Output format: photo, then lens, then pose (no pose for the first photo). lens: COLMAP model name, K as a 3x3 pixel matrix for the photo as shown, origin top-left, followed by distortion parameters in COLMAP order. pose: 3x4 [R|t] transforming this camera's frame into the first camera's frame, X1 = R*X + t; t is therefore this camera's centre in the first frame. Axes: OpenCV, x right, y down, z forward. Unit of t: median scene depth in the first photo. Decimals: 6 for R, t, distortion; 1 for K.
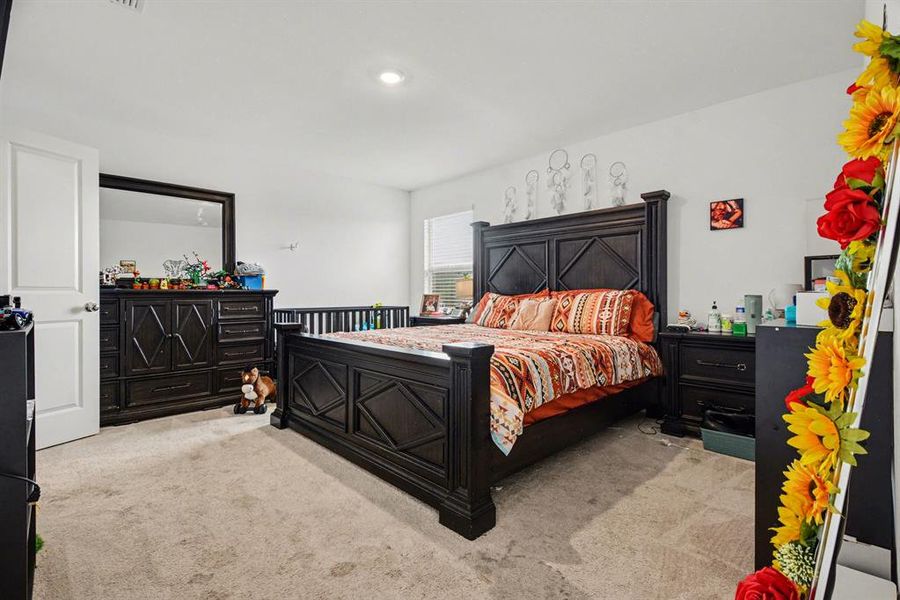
lens RADIAL K [[407.7, 0, 451.1], [0, 407.7, 300.6], [0, 0, 1]] dist [-0.015139, -0.009711]
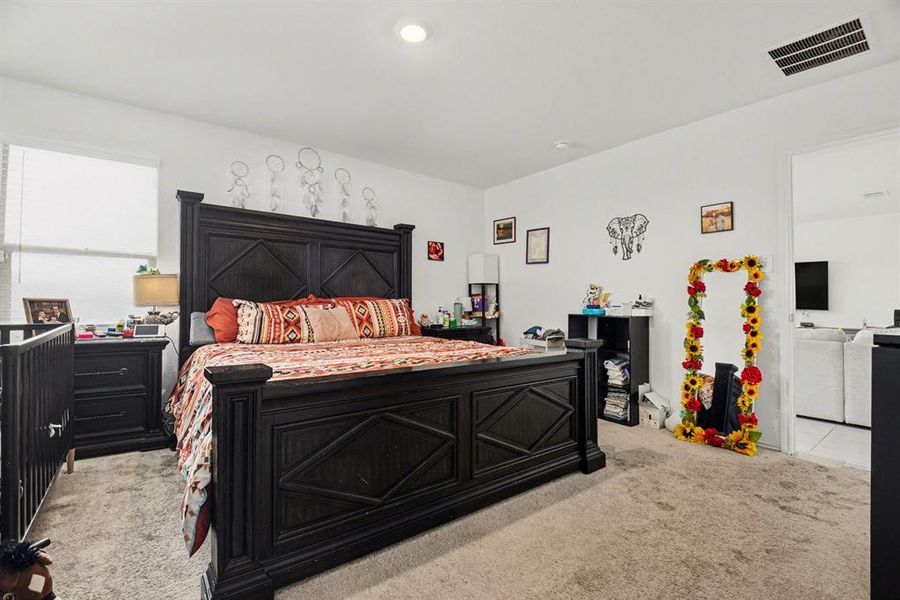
lens RADIAL K [[407.7, 0, 451.7], [0, 407.7, 295.0], [0, 0, 1]] dist [-0.015139, -0.009711]
pose [[0.119597, 0.024037, 0.992532, -0.766121], [0.004015, 0.999687, -0.024694, -0.006809], [-0.992814, 0.006938, 0.119463, 0.688767]]
